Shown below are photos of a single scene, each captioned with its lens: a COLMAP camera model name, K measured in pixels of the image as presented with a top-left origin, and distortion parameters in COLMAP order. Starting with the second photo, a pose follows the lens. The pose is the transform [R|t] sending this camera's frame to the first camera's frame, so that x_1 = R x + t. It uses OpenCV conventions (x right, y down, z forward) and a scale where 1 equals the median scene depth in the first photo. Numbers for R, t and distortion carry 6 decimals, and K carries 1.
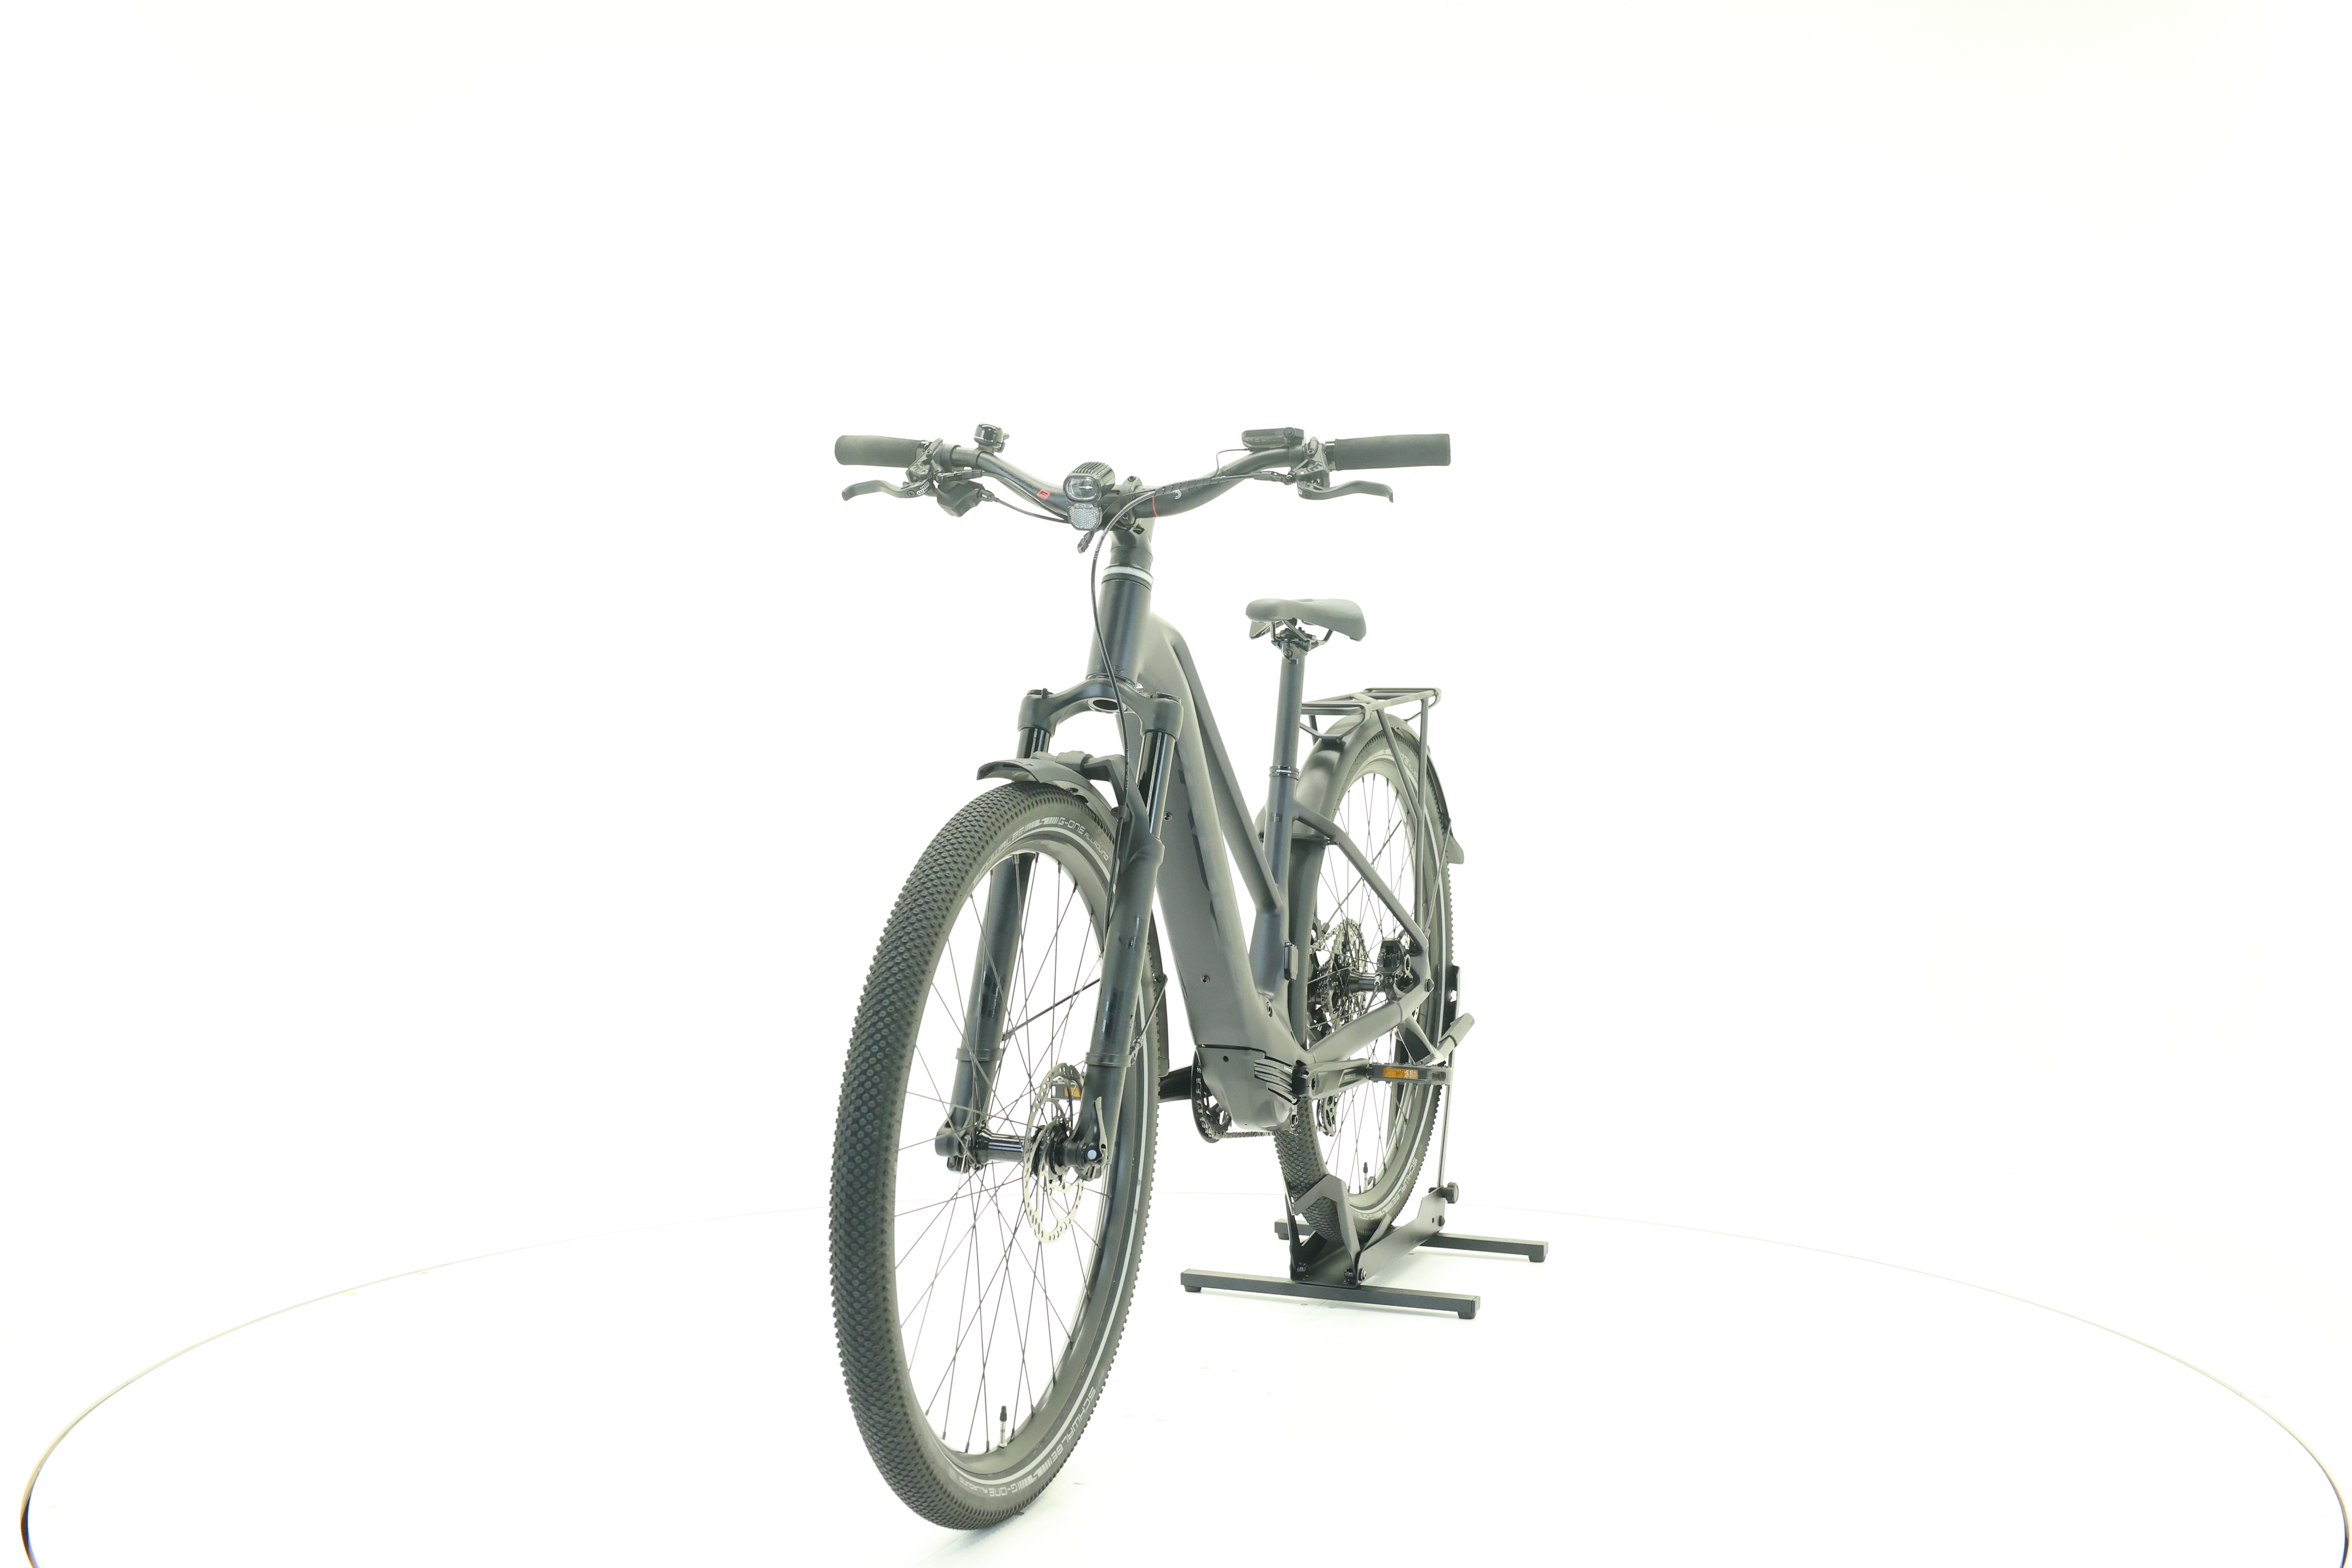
lens RADIAL K [[2515.4, 0, 1175.4], [0, 2515.4, 772.7], [0, 0, 1]] dist [-0.018204, 0.000000]
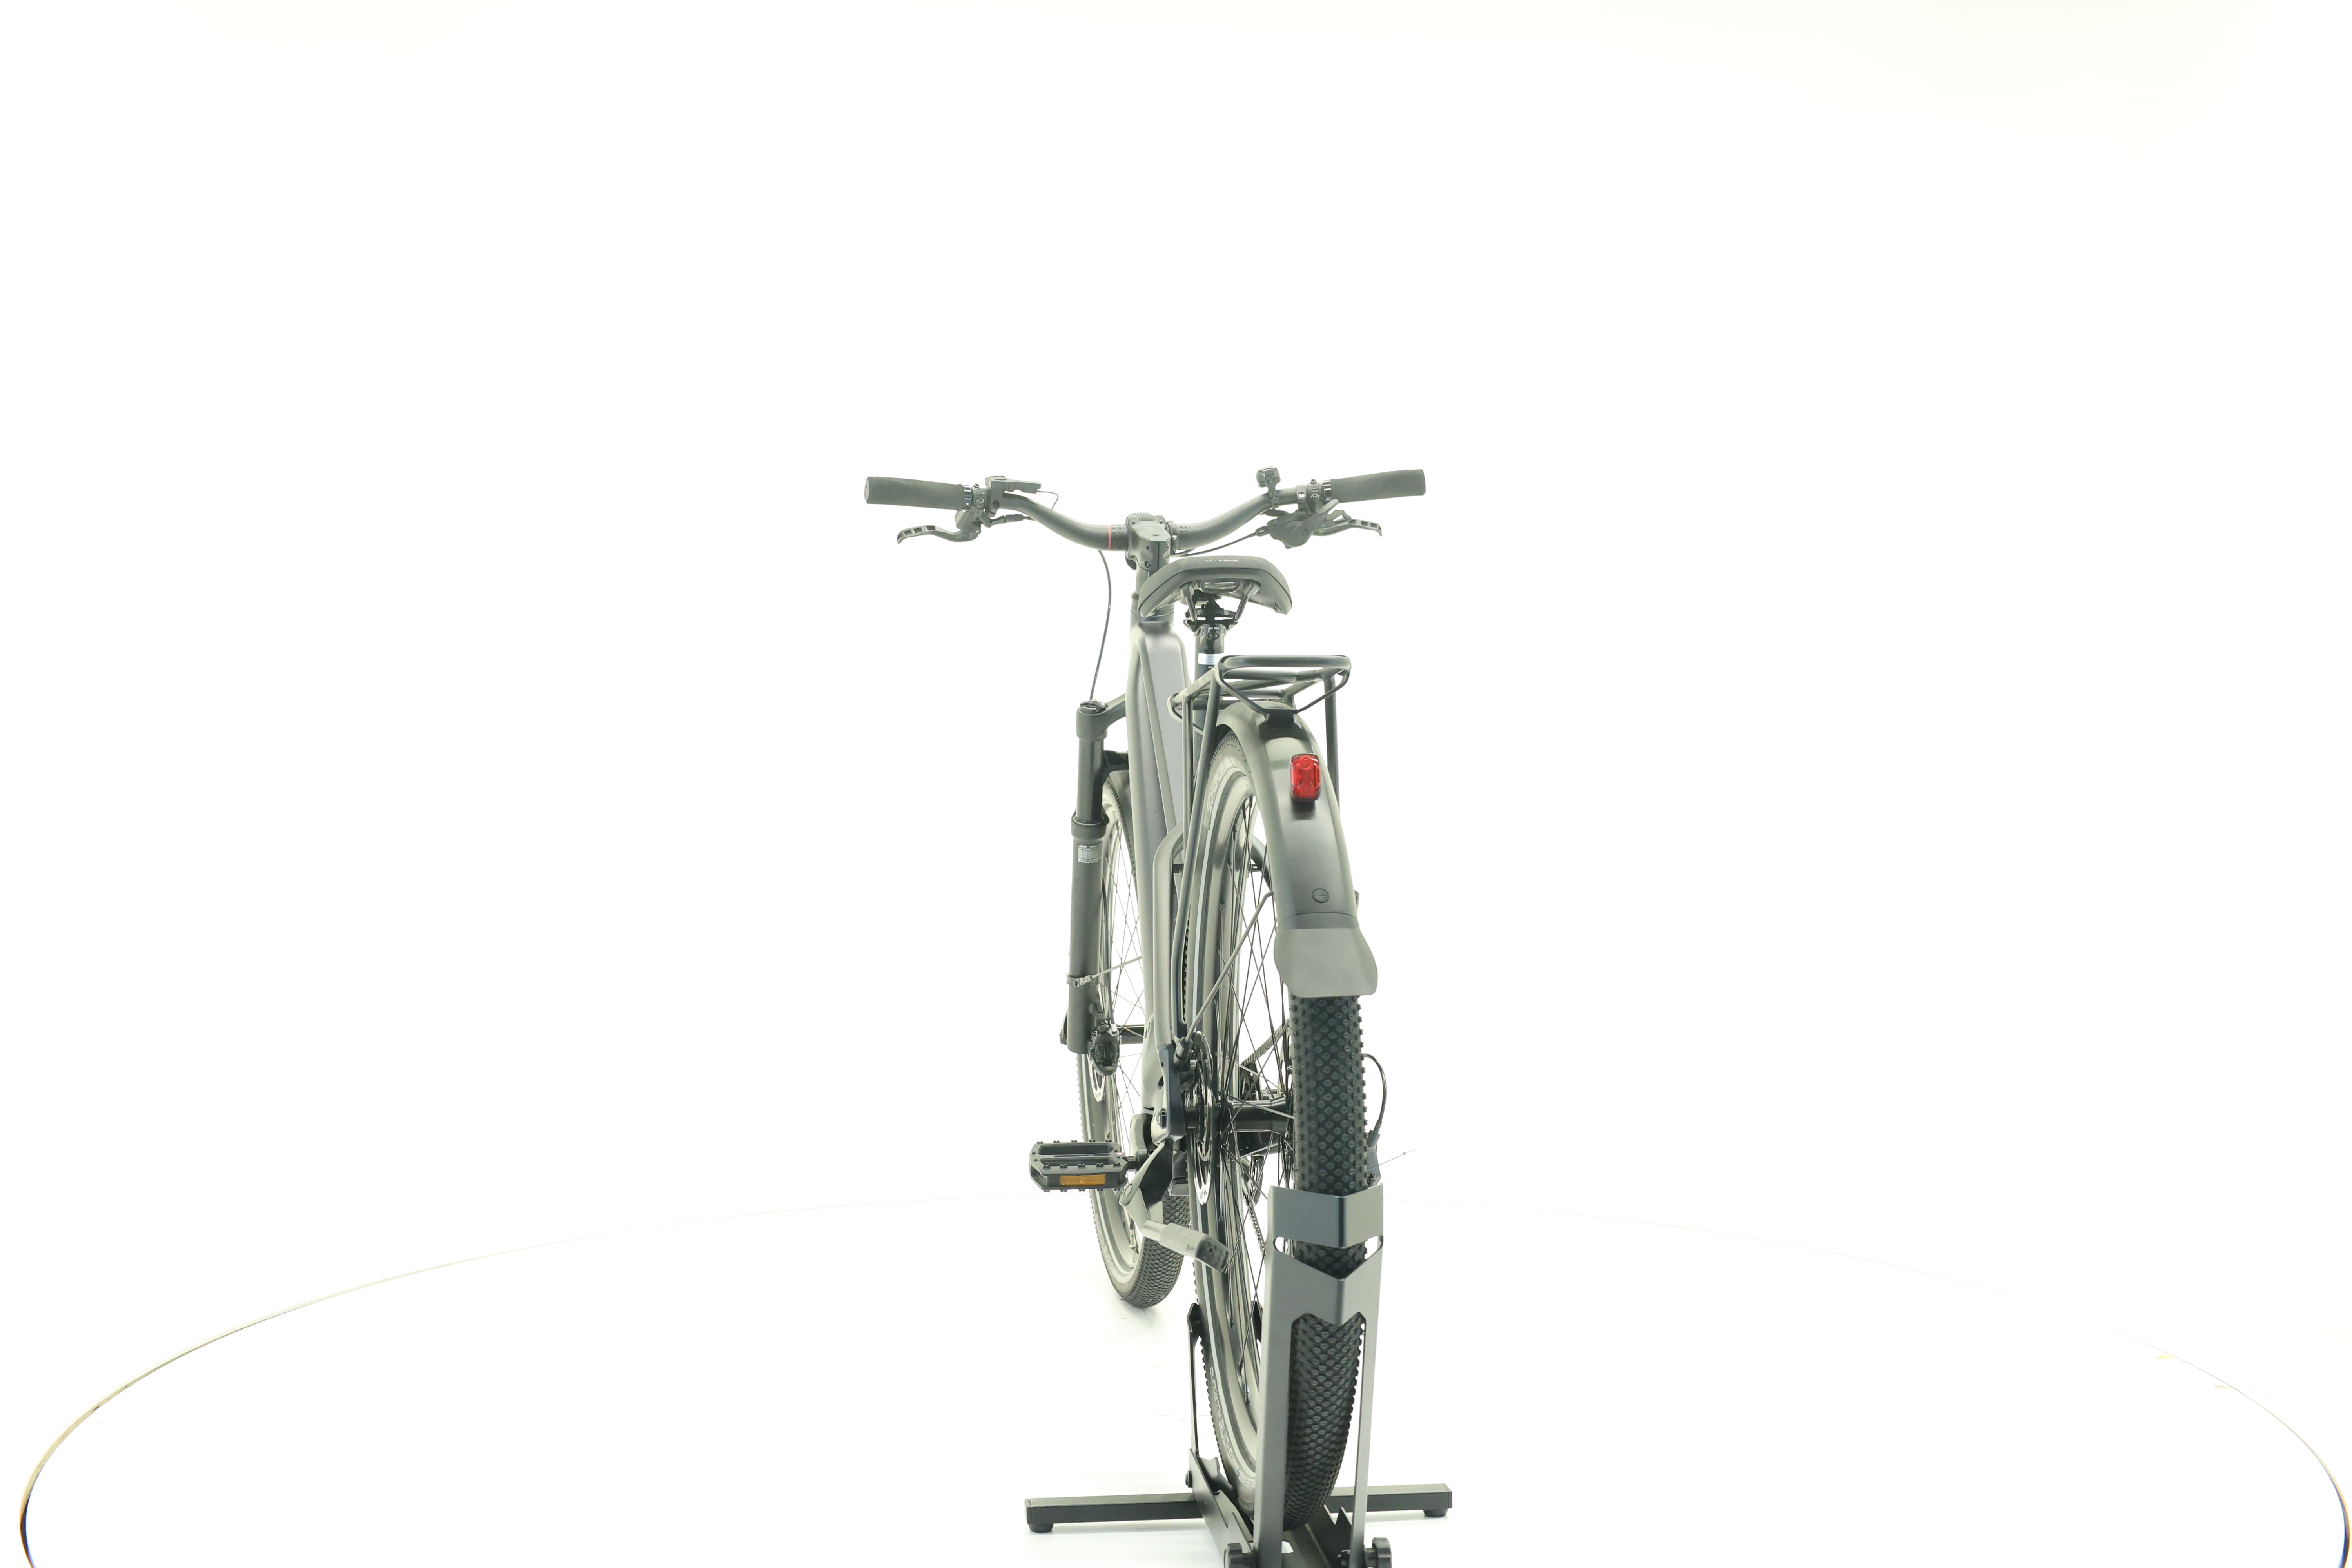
lens RADIAL K [[2515.4, 0, 1186.1], [0, 2515.4, 783.2], [0, 0, 1]] dist [-0.018204, 0.000000]
pose [[-0.869832, 0.003516, -0.493336, 0.531227], [-0.015451, 0.999290, 0.034365, -0.032503], [0.493106, 0.037514, -0.869160, 1.991864]]
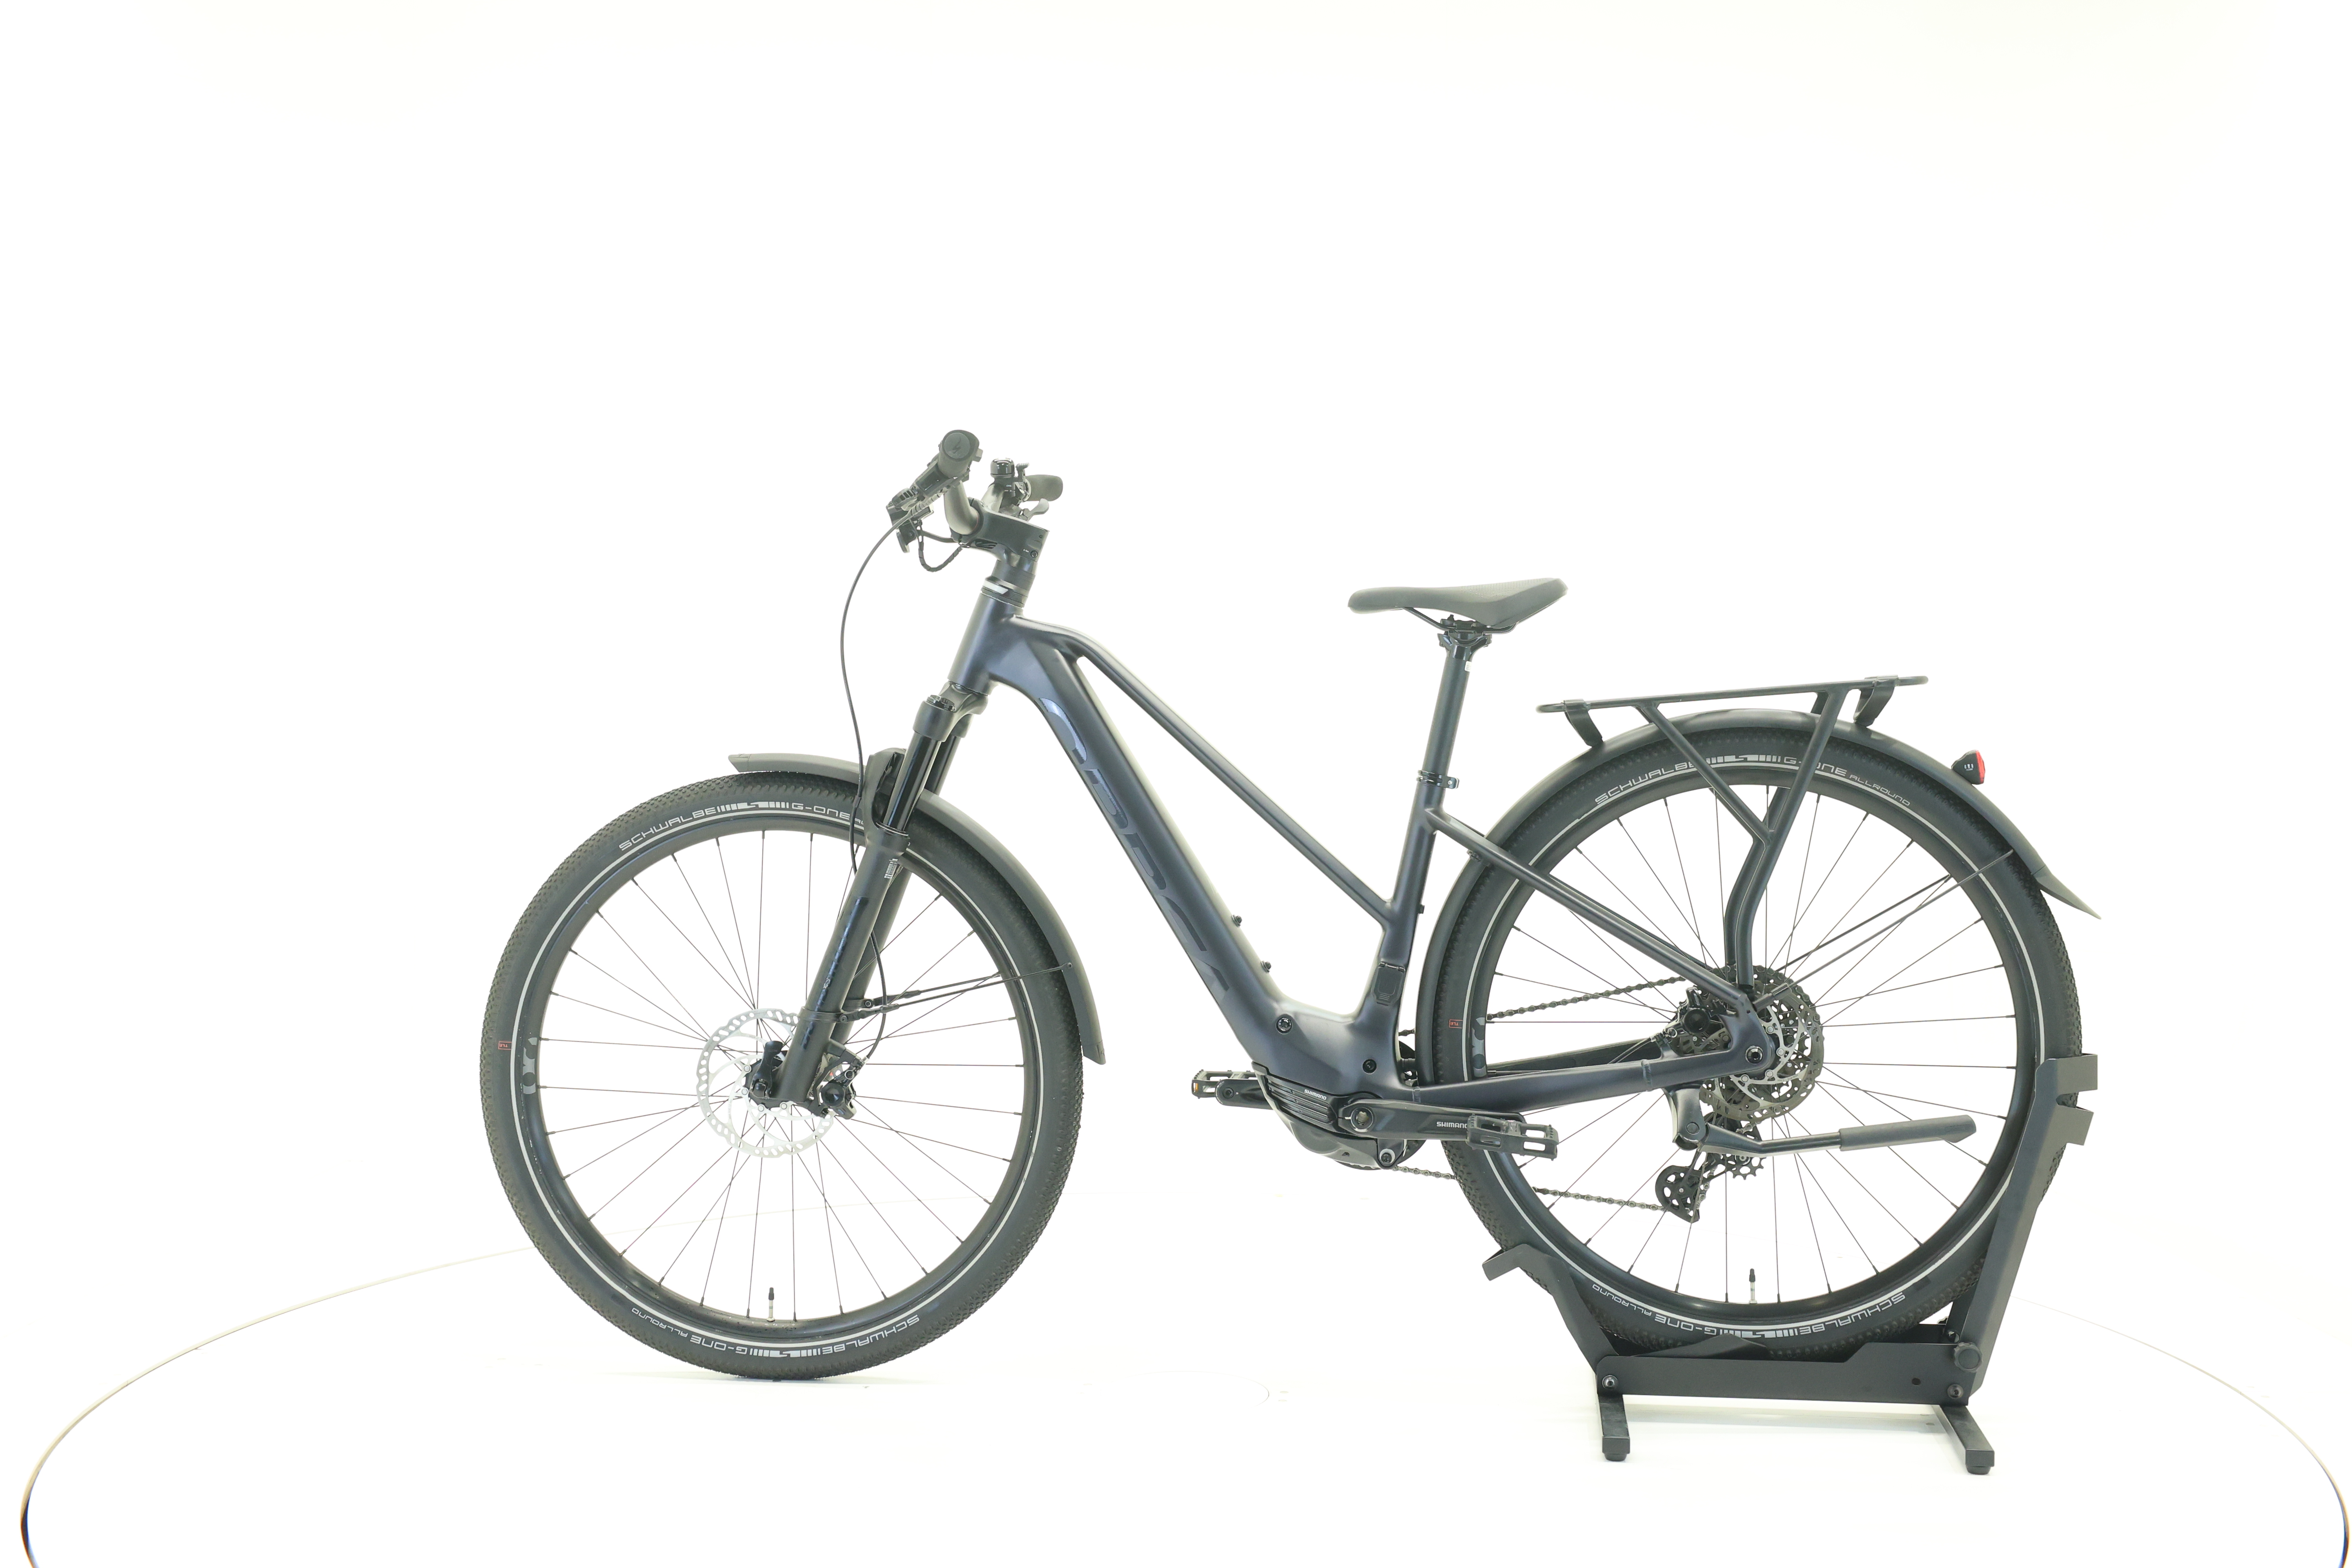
lens RADIAL K [[2515.4, 0, 1182.7], [0, 2515.4, 774.3], [0, 0, 1]] dist [-0.018204, 0.000000]
pose [[0.254032, 0.016144, -0.967061, 1.035752], [-0.020422, 0.999727, 0.011325, -0.011688], [0.966980, 0.016873, 0.254293, 0.792244]]
